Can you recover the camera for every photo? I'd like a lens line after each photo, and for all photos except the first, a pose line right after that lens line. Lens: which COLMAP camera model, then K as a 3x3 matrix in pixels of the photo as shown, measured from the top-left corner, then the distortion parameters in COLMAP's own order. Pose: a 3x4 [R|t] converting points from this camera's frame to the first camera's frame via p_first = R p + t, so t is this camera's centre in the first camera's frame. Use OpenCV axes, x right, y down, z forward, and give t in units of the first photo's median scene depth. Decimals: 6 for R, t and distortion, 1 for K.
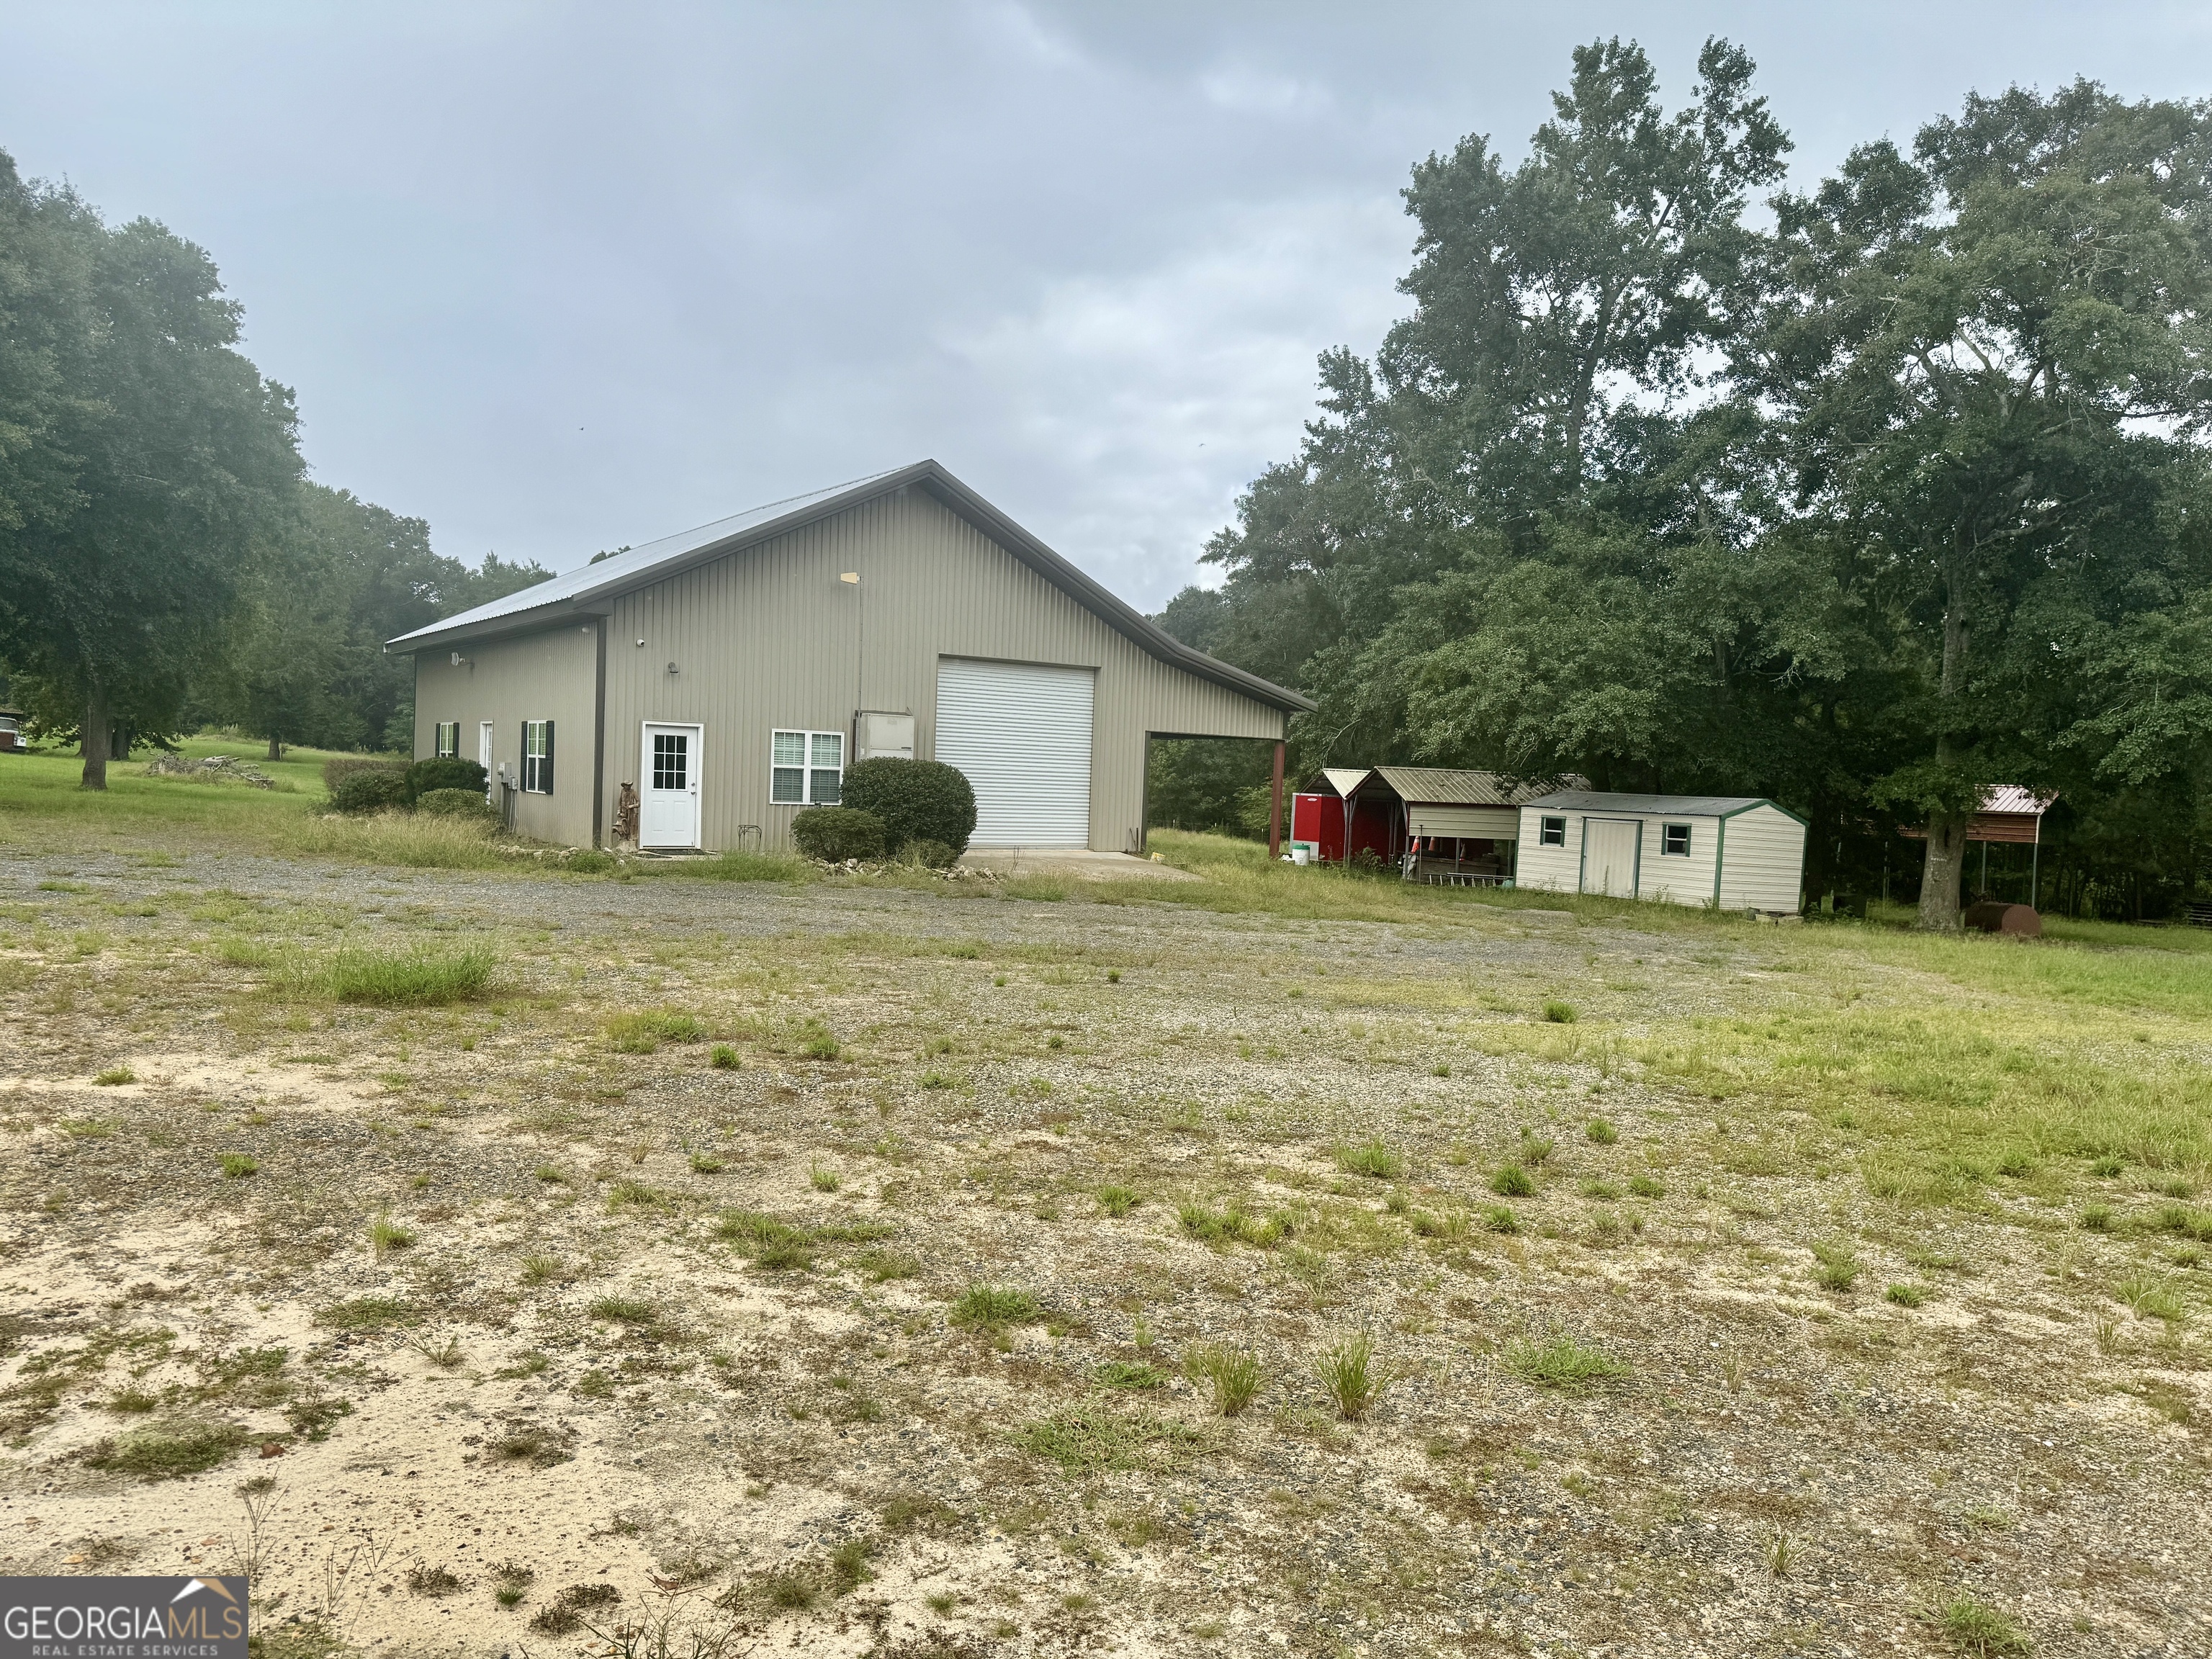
lens RADIAL K [[1573.5, 0, 1099.2], [0, 1573.5, 839.4], [0, 0, 1]] dist [0.018785, -0.024562]
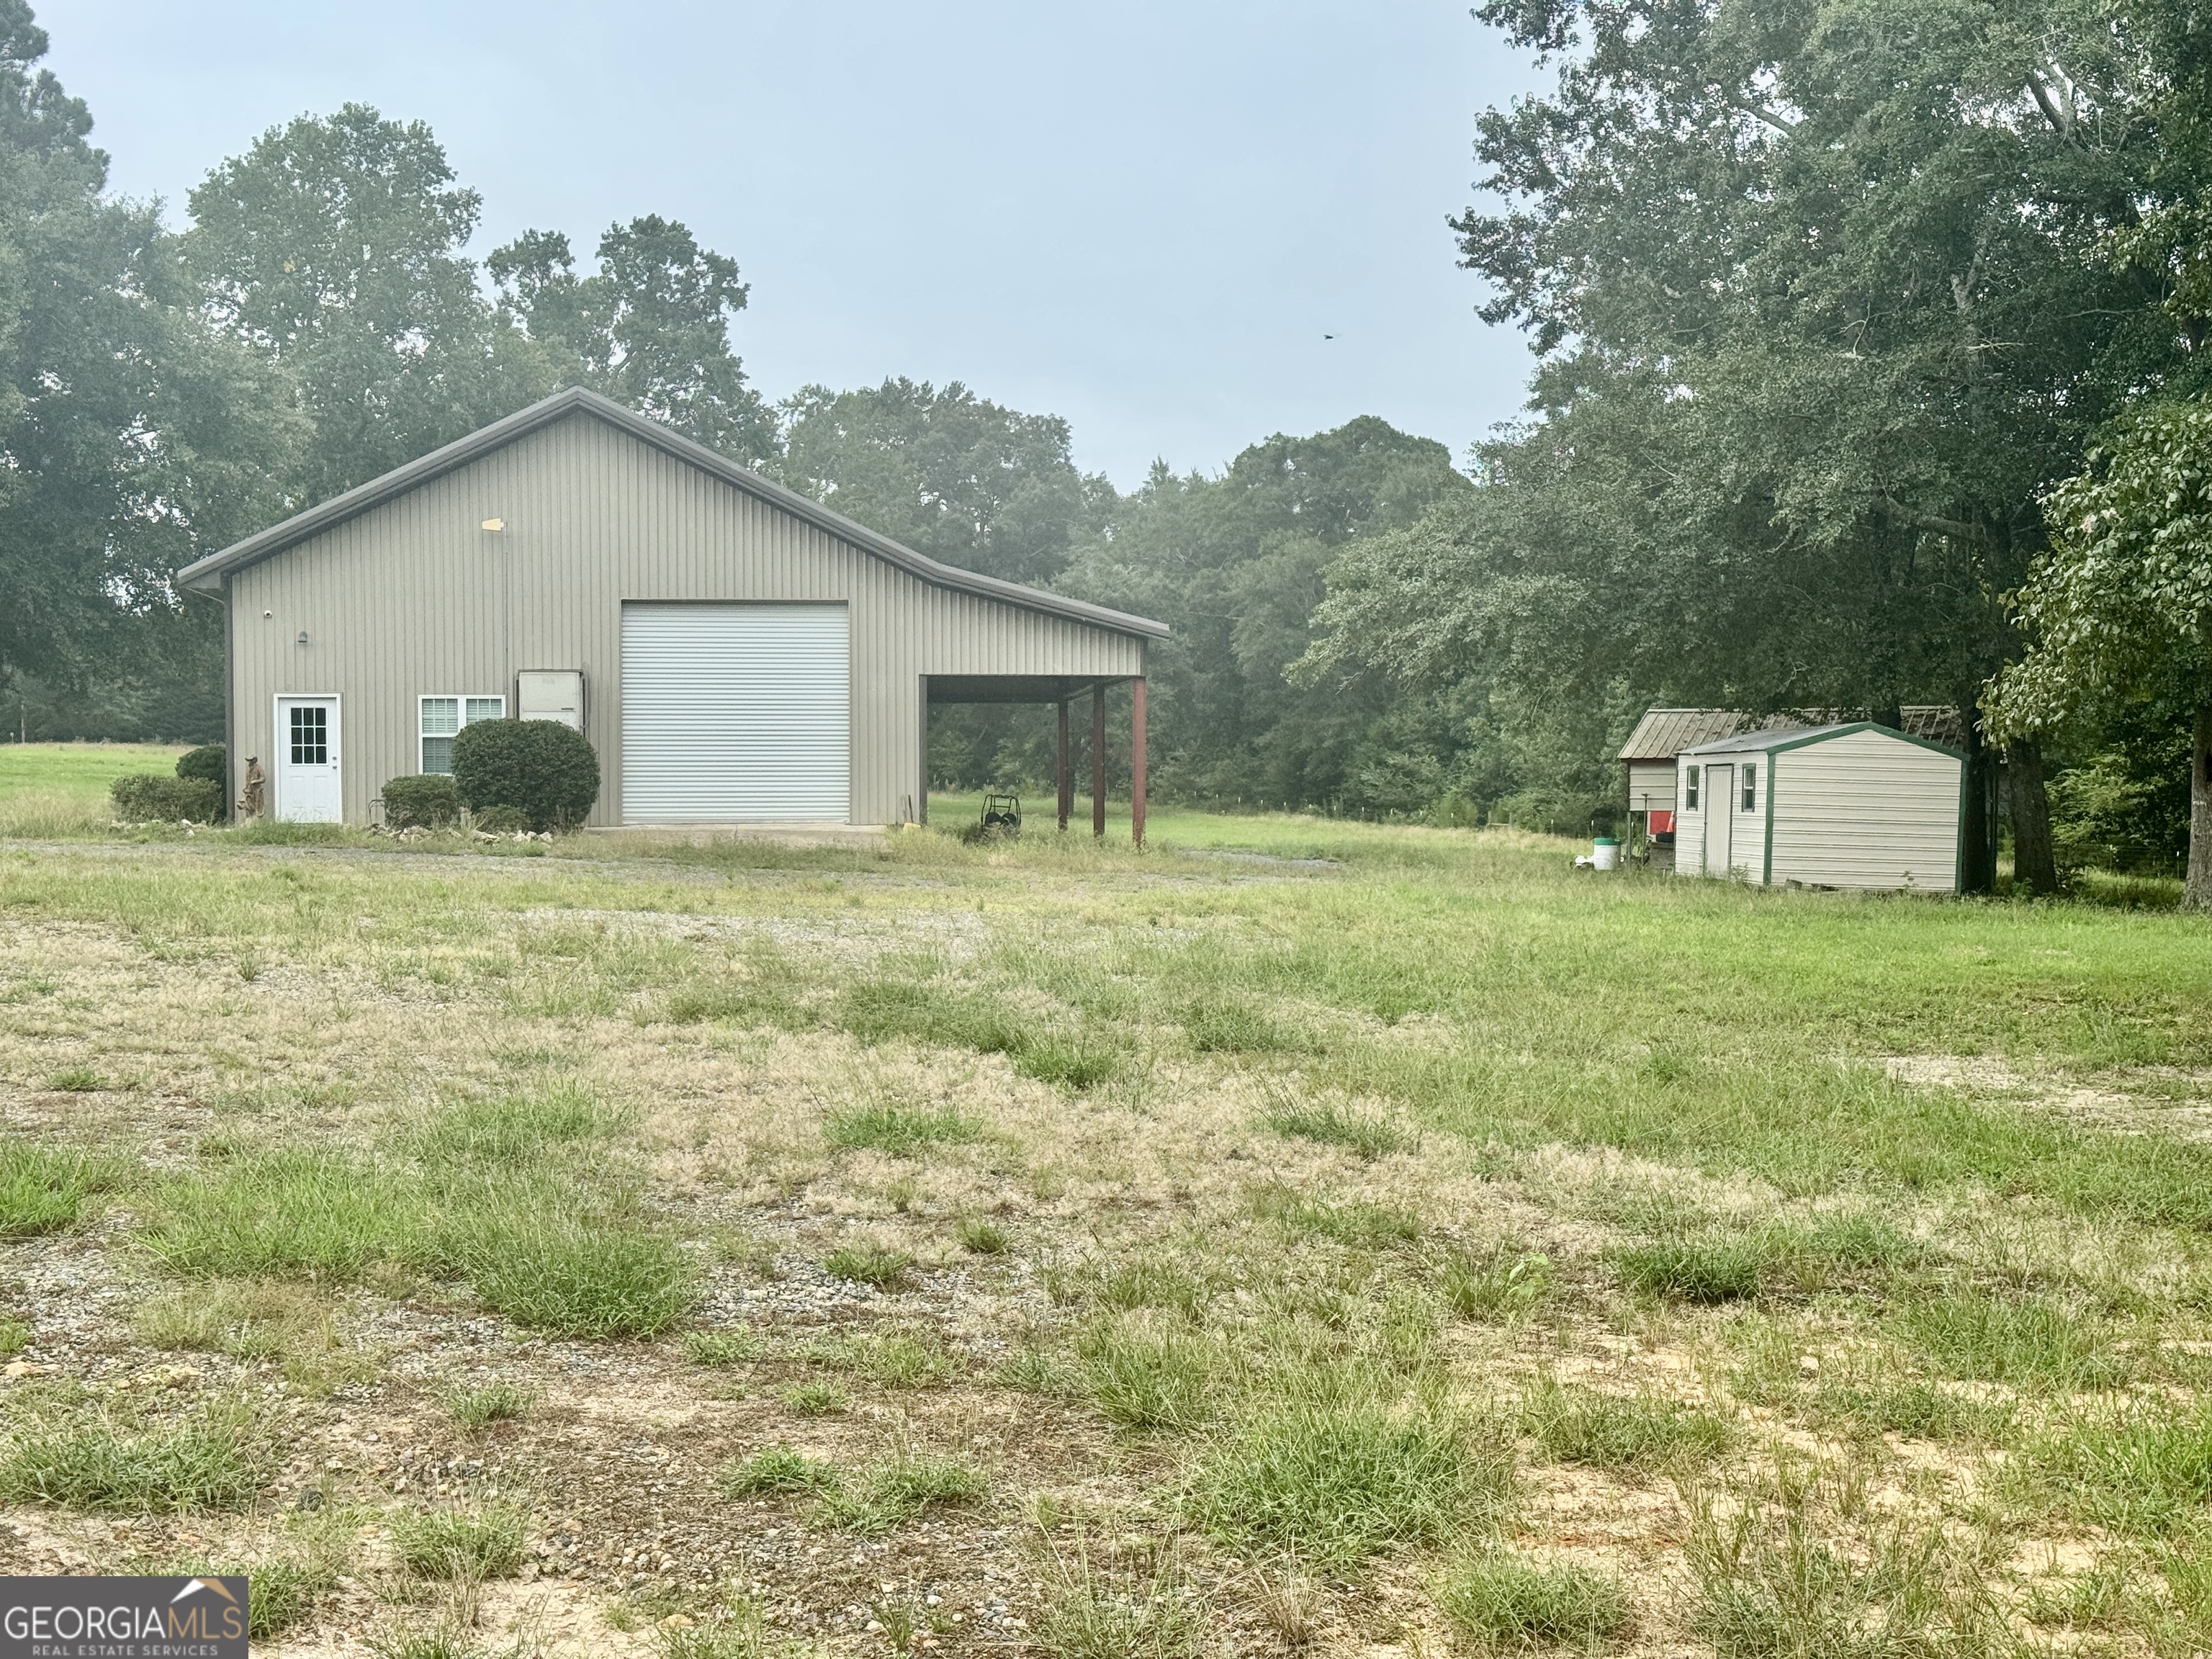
lens RADIAL K [[3045.8, 0, 1106.7], [0, 3045.8, 940.9], [0, 0, 1]] dist [-0.017047, -0.032555]
pose [[0.890665, -0.020346, -0.454204, 1.069956], [0.018625, 0.999792, -0.008264, 0.107435], [0.454278, -0.001099, 0.890859, -0.457656]]
